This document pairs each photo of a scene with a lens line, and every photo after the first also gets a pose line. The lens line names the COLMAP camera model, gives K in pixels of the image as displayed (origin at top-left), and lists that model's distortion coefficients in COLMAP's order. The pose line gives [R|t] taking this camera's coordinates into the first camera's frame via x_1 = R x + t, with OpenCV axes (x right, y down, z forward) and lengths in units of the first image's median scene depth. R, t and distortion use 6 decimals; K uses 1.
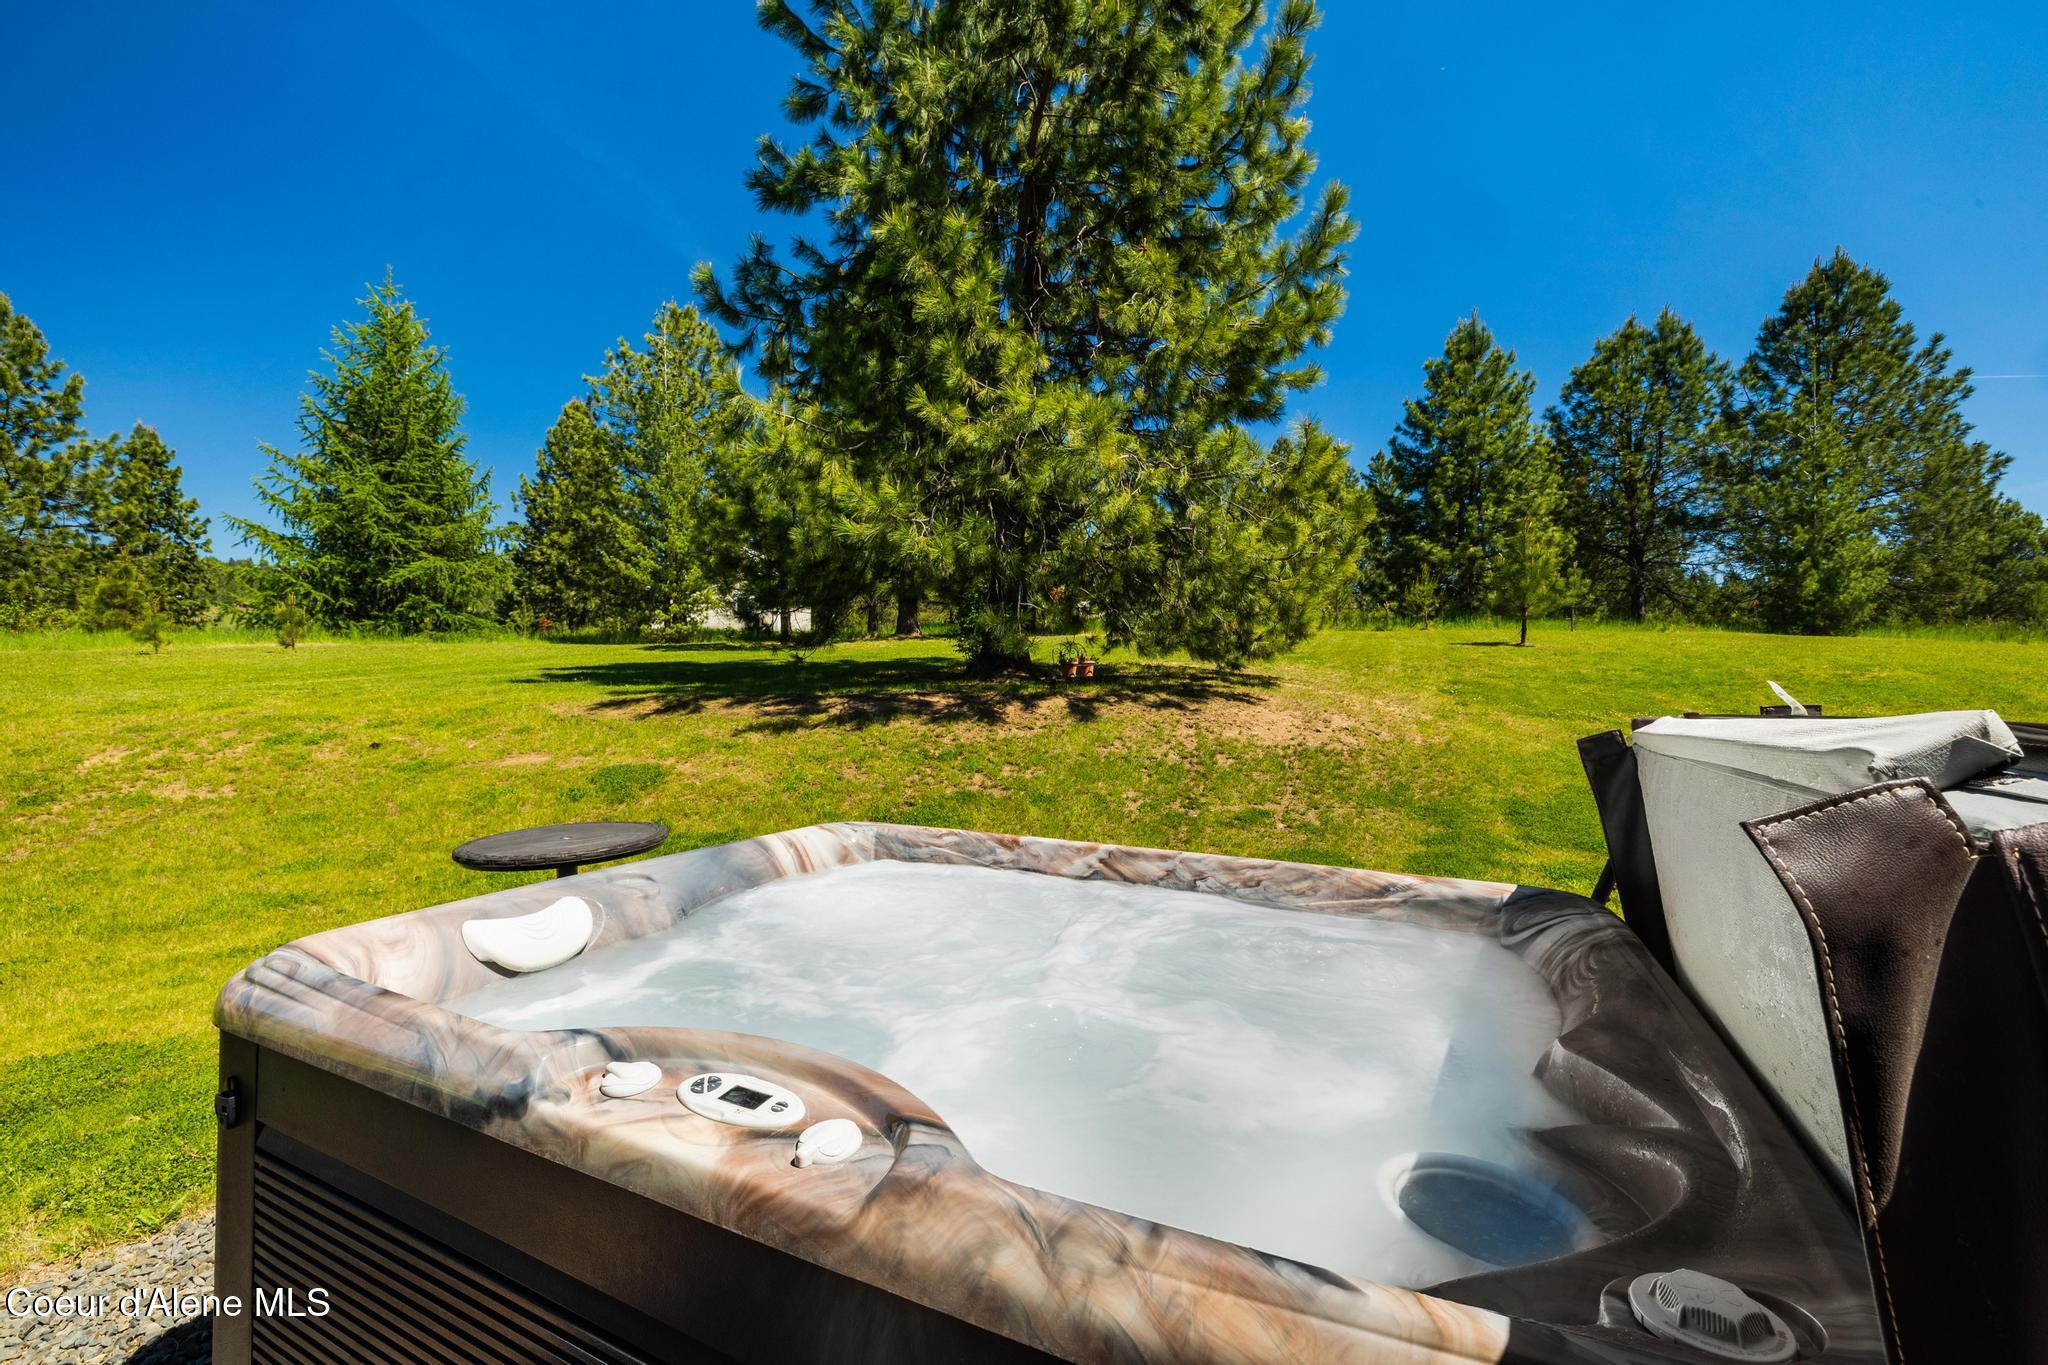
lens RADIAL K [[850.4, 0, 1024.0], [0, 850.4, 682.5], [0, 0, 1]] dist [-0.004400, -0.000595]
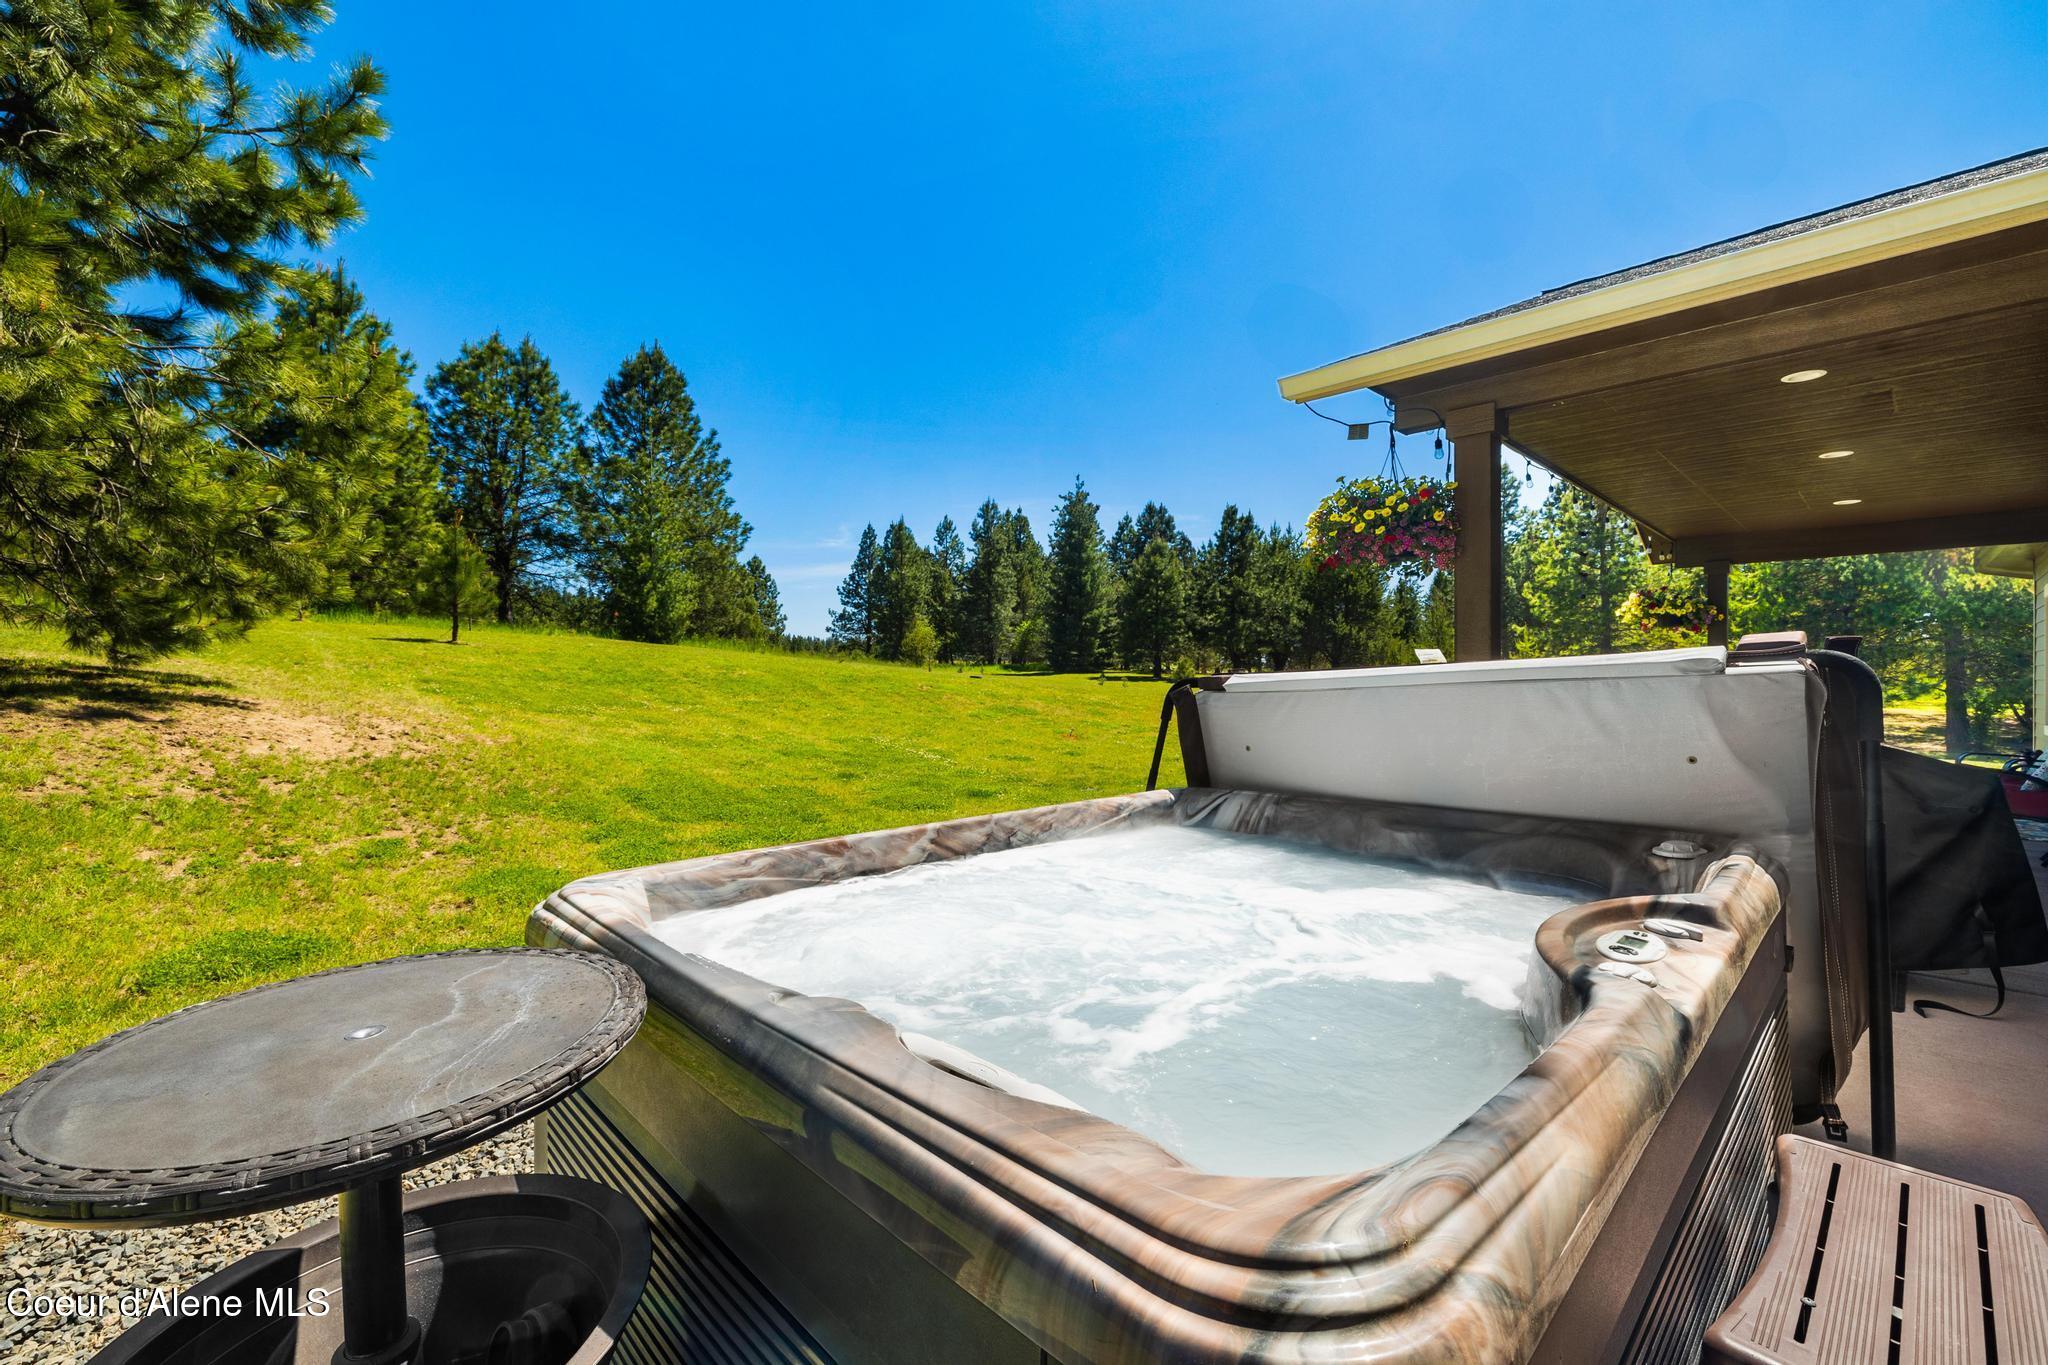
lens RADIAL K [[853.3, 0, 1029.4], [0, 853.3, 673.9], [0, 0, 1]] dist [-0.004665, 0.000072]
pose [[0.338256, 0.001603, 0.941053, -0.058844], [0.011591, 0.999916, -0.005869, 0.002484], [-0.940983, 0.012893, 0.338209, 0.044942]]
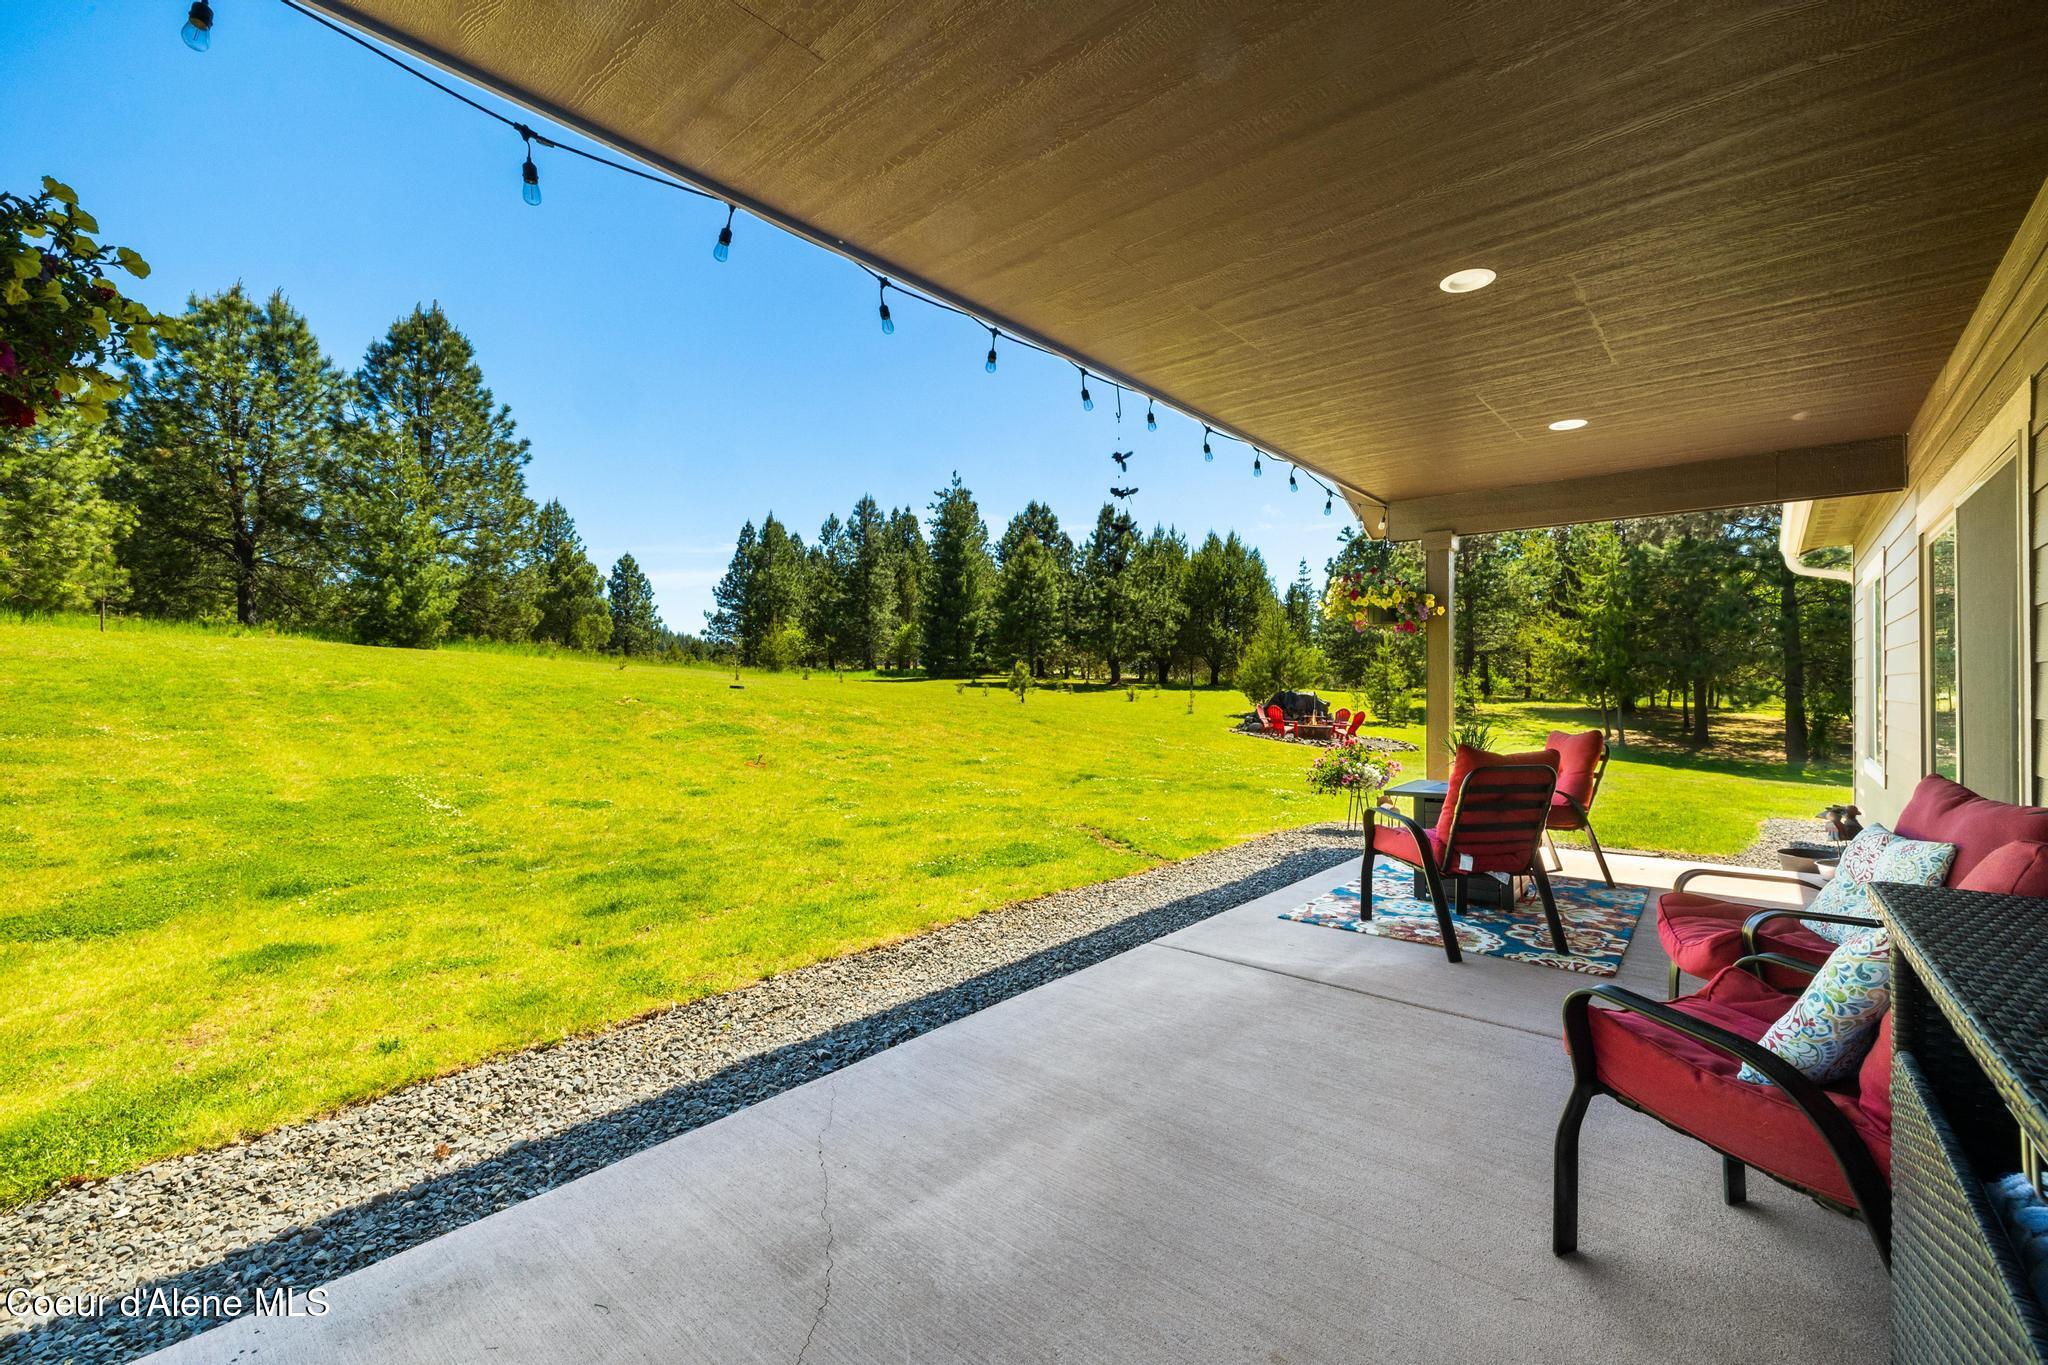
lens RADIAL K [[853.3, 0, 1029.4], [0, 853.3, 673.9], [0, 0, 1]] dist [-0.004665, 0.000072]
pose [[0.254418, 0.006029, 0.967076, 0.083328], [0.013690, 0.999858, -0.009835, -0.000606], [-0.966997, 0.015742, 0.254299, -0.040460]]
